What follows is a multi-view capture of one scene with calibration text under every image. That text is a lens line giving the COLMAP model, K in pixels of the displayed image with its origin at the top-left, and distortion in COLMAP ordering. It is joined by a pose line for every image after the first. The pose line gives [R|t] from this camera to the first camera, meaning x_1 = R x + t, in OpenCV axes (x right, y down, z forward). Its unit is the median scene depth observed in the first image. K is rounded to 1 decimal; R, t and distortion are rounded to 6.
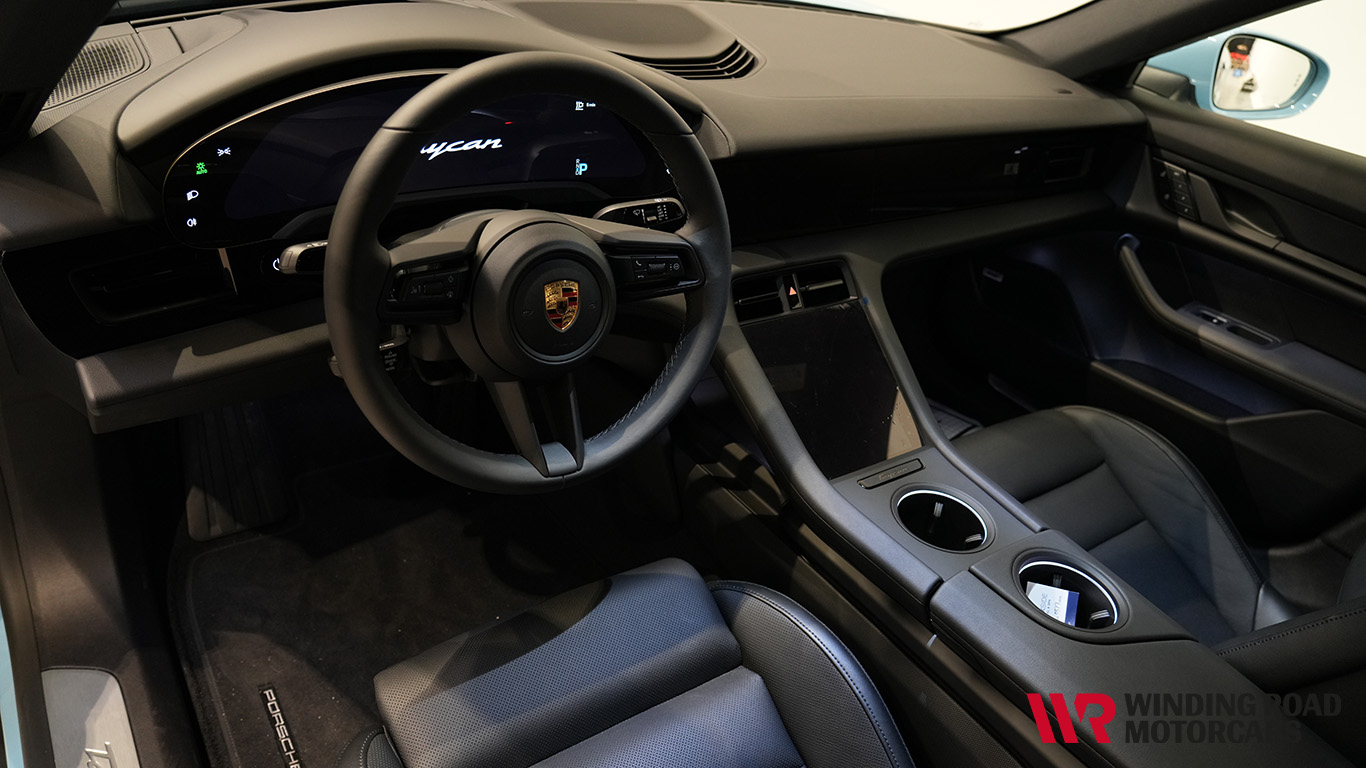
lens RADIAL K [[929.6, 0, 683.0], [0, 929.6, 384.0], [0, 0, 1]] dist [-0.008587, -0.001150]
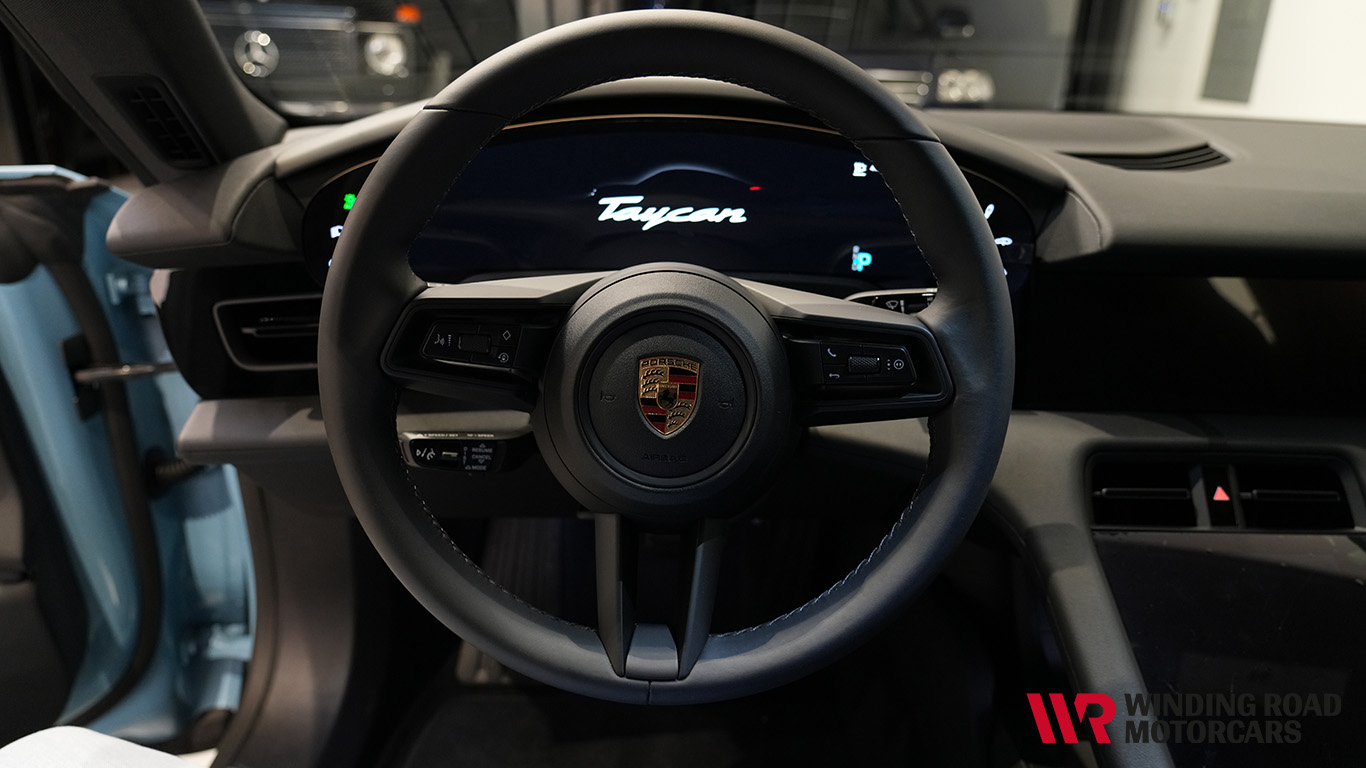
lens RADIAL K [[929.6, 0, 683.0], [0, 929.6, 384.0], [0, 0, 1]] dist [-0.008587, -0.001150]
pose [[0.823576, 0.079579, -0.561595, 0.186320], [-0.221864, 0.956420, -0.189836, 0.020034], [0.522014, 0.280942, 0.805340, 0.406609]]
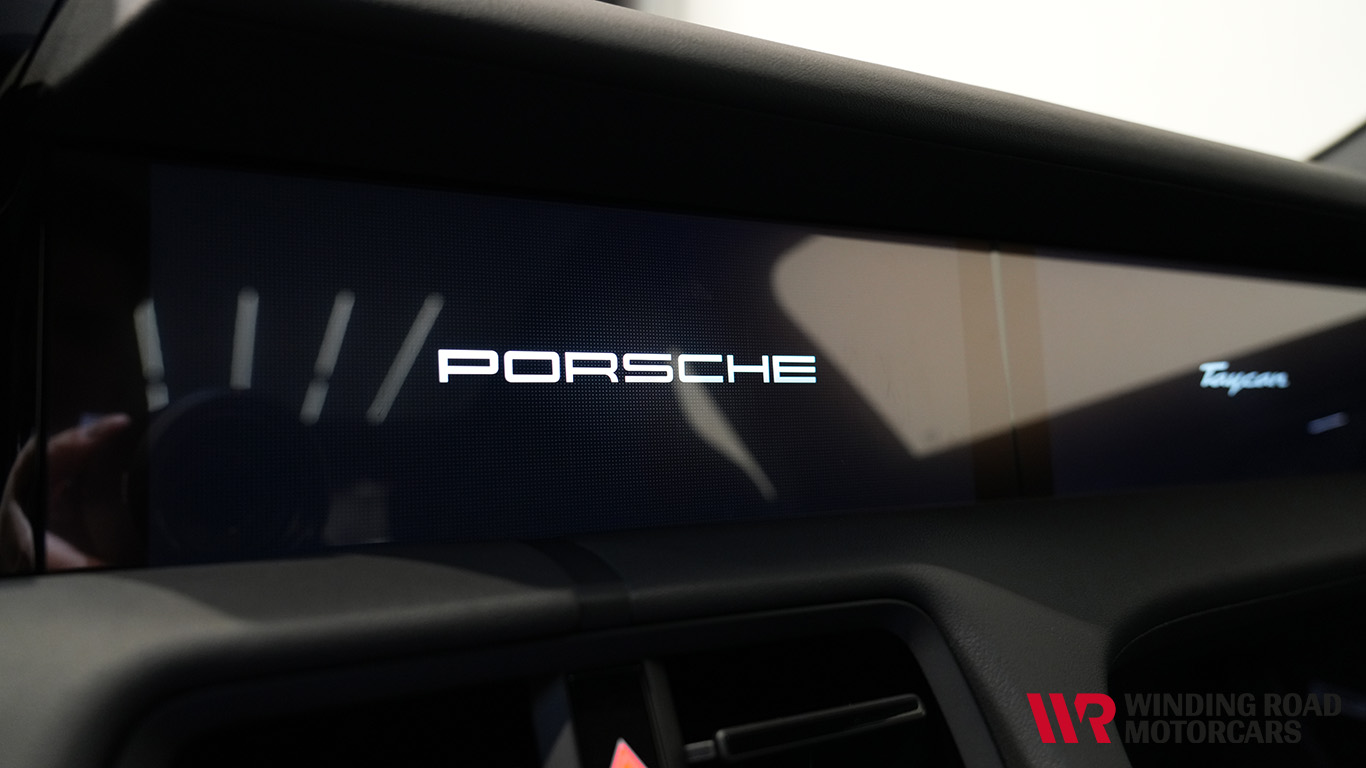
lens RADIAL K [[917.7, 0, 683.0], [0, 917.7, 384.0], [0, 0, 1]] dist [0.035324, -0.000319]
pose [[0.989180, -0.074891, -0.126152, 0.182420], [0.008660, 0.888199, -0.459377, -0.096289], [0.146451, 0.453314, 0.879238, 0.943267]]
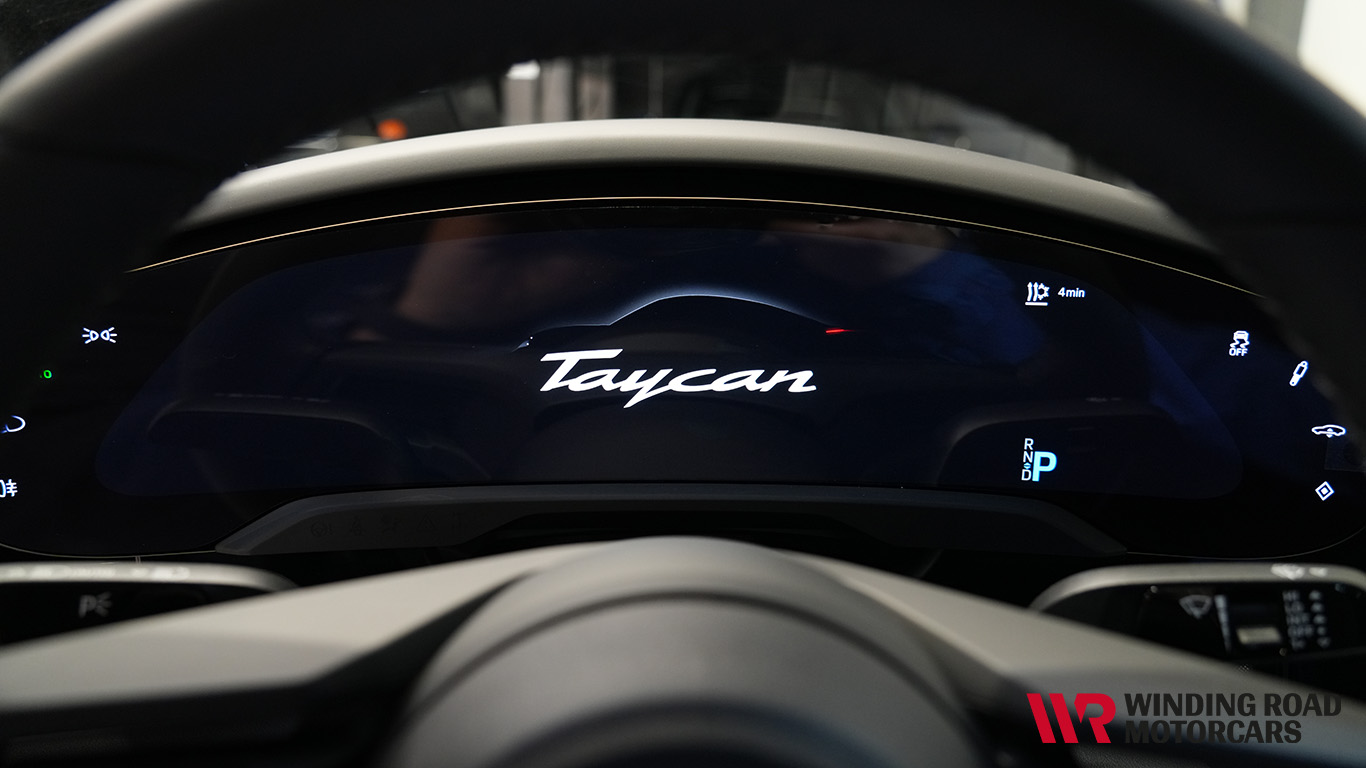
lens RADIAL K [[929.6, 0, 683.0], [0, 929.6, 384.0], [0, 0, 1]] dist [-0.008587, -0.001150]
pose [[0.824519, 0.001958, -0.565831, -0.018944], [-0.212314, 0.927999, -0.306169, -0.123696], [0.524492, 0.372576, 0.765569, 0.656188]]
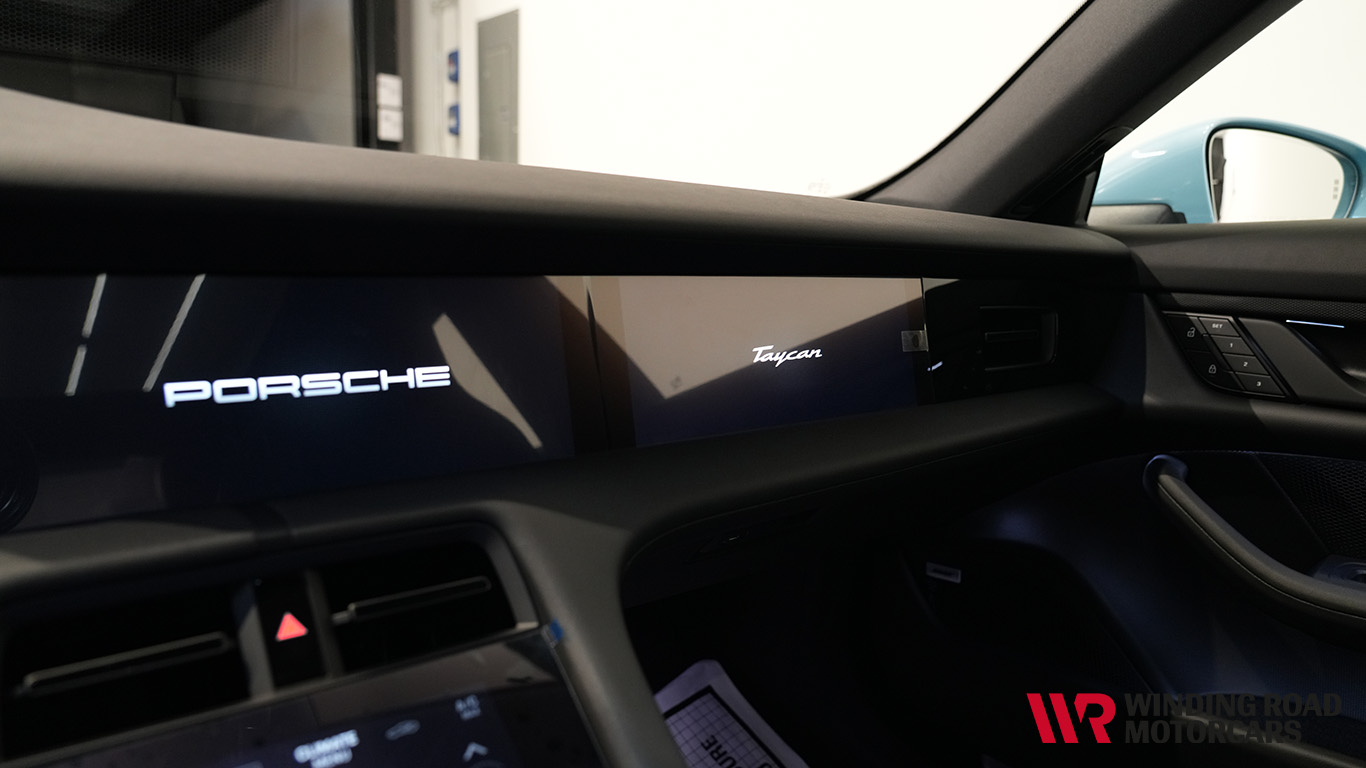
lens RADIAL K [[929.6, 0, 683.0], [0, 929.6, 384.0], [0, 0, 1]] dist [-0.008587, -0.001150]
pose [[0.990952, -0.120024, 0.060070, 0.281703], [0.133994, 0.910472, -0.391262, -0.038120], [-0.007731, 0.395771, 0.918317, 0.784865]]
